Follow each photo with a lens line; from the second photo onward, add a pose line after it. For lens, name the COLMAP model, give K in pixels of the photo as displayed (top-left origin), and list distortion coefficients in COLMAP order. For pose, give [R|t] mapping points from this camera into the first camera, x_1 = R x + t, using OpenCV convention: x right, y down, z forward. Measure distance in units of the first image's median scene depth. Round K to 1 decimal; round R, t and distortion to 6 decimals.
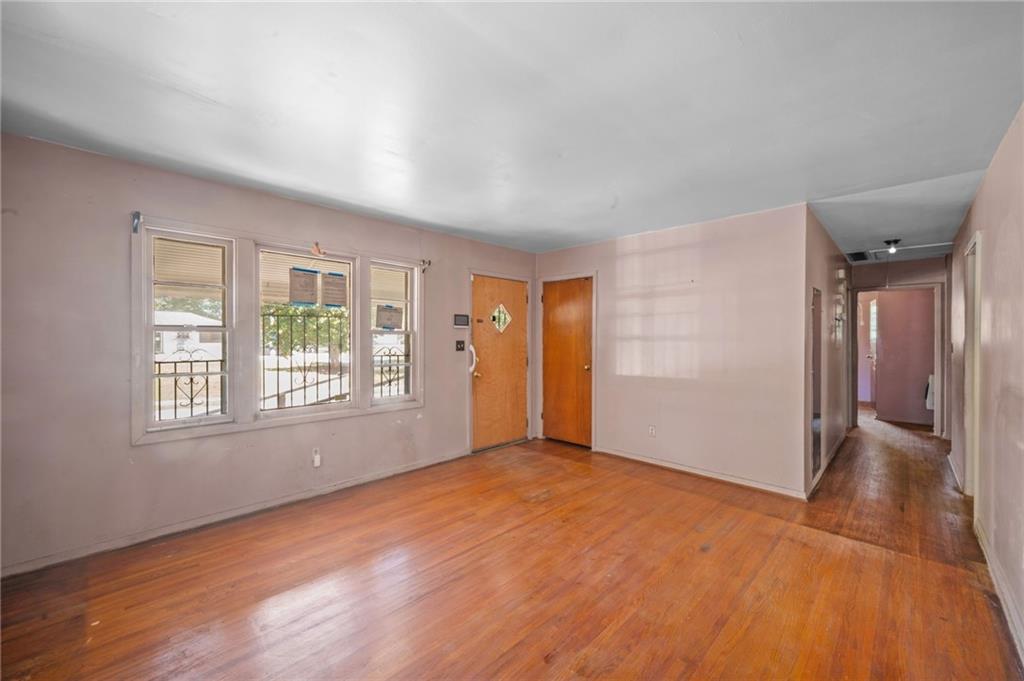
lens RADIAL K [[406.2, 0, 514.4], [0, 406.2, 338.6], [0, 0, 1]] dist [0.000199, 0.000048]
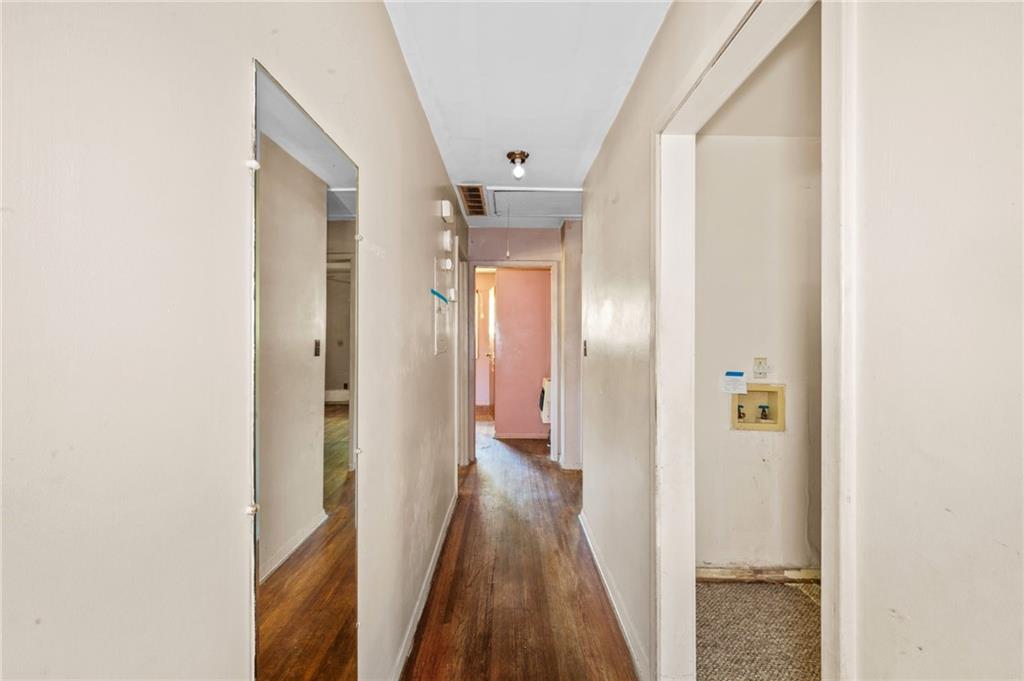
lens RADIAL K [[406.7, 0, 514.0], [0, 406.7, 334.0], [0, 0, 1]] dist [-0.001723, 0.000033]
pose [[0.710005, 0.001114, 0.704196, 0.428251], [0.003216, 0.999983, -0.004824, 0.003917], [-0.704189, 0.005690, 0.709990, 0.488791]]
